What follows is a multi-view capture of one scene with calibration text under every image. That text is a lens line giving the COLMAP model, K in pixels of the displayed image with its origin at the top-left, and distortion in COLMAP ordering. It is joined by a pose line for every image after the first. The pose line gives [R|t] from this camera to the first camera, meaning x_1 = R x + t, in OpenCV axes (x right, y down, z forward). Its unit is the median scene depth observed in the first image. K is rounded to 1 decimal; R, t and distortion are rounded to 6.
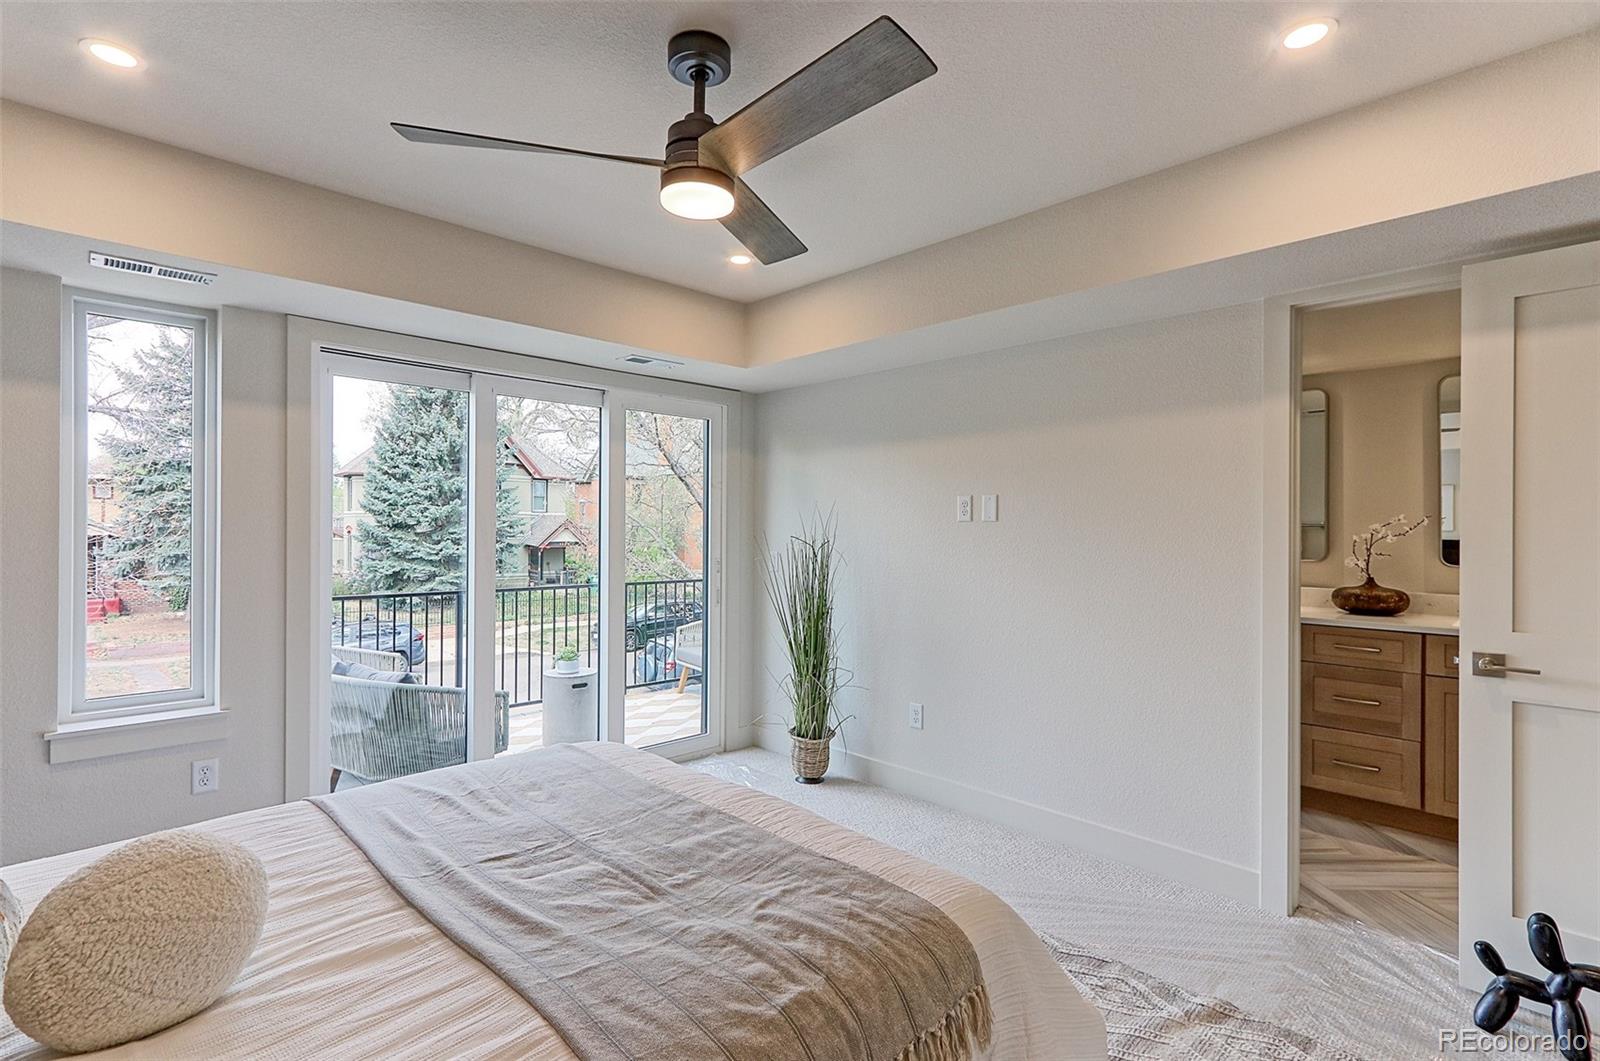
lens RADIAL K [[766.4, 0, 792.0], [0, 766.4, 527.6], [0, 0, 1]] dist [0.002579, 0.000735]
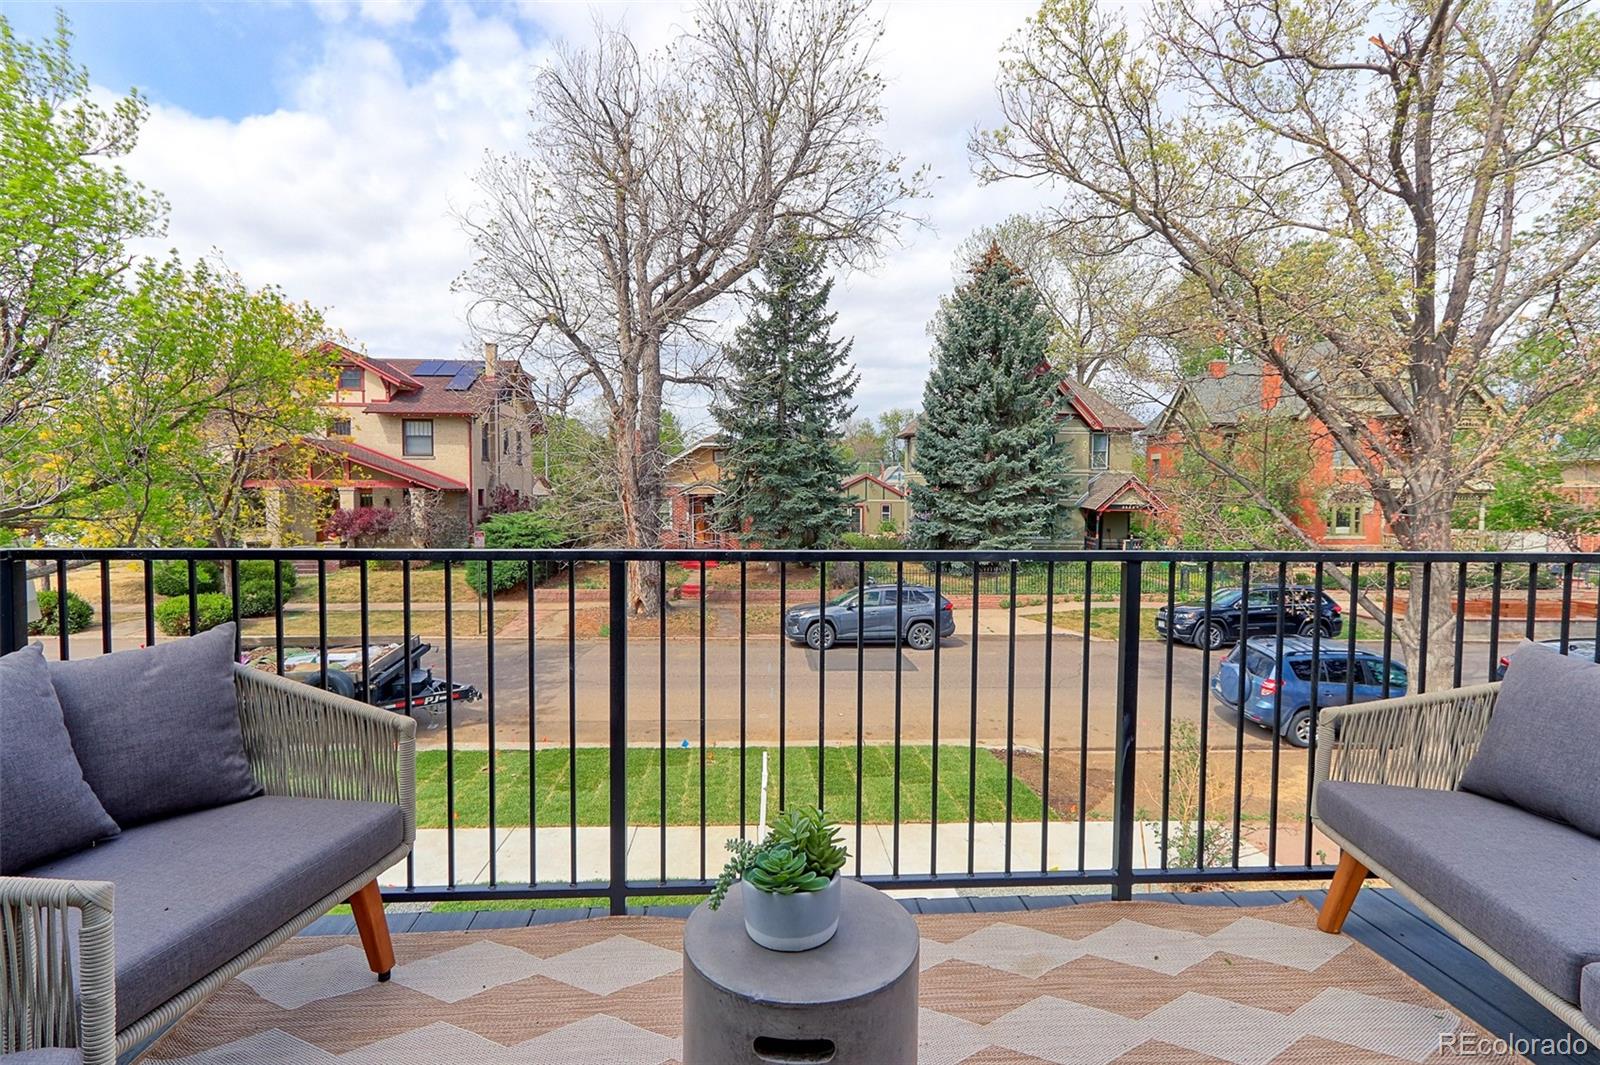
lens RADIAL K [[790.9, 0, 800.0], [0, 790.9, 532.5], [0, 0, 1]] dist [-0.003814, -0.000073]
pose [[0.767424, 0.032651, -0.640308, -0.024693], [-0.002670, 0.998857, 0.047733, 0.010260], [0.641134, -0.034922, 0.766634, 0.138340]]
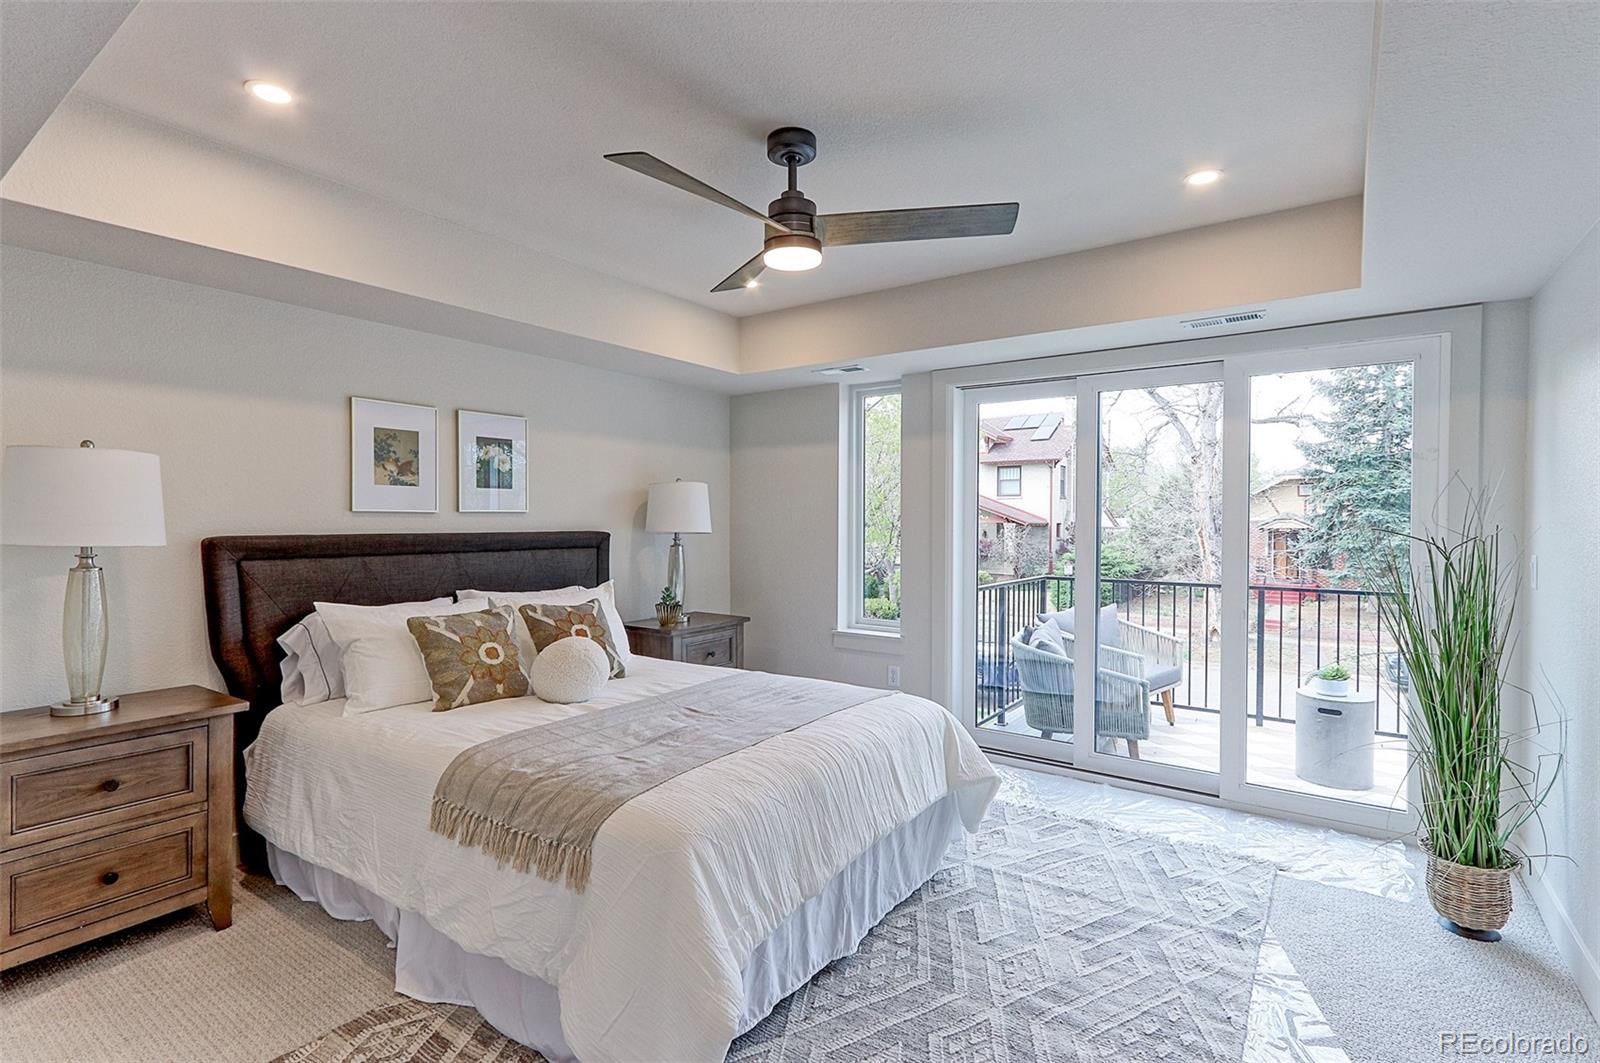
lens RADIAL K [[766.4, 0, 792.0], [0, 766.4, 528.6], [0, 0, 1]] dist [0.002579, 0.000735]
pose [[0.182961, 0.009384, -0.983075, 0.068792], [-0.000222, 0.999955, 0.009504, 0.000493], [0.983120, -0.001521, 0.182955, 0.046620]]
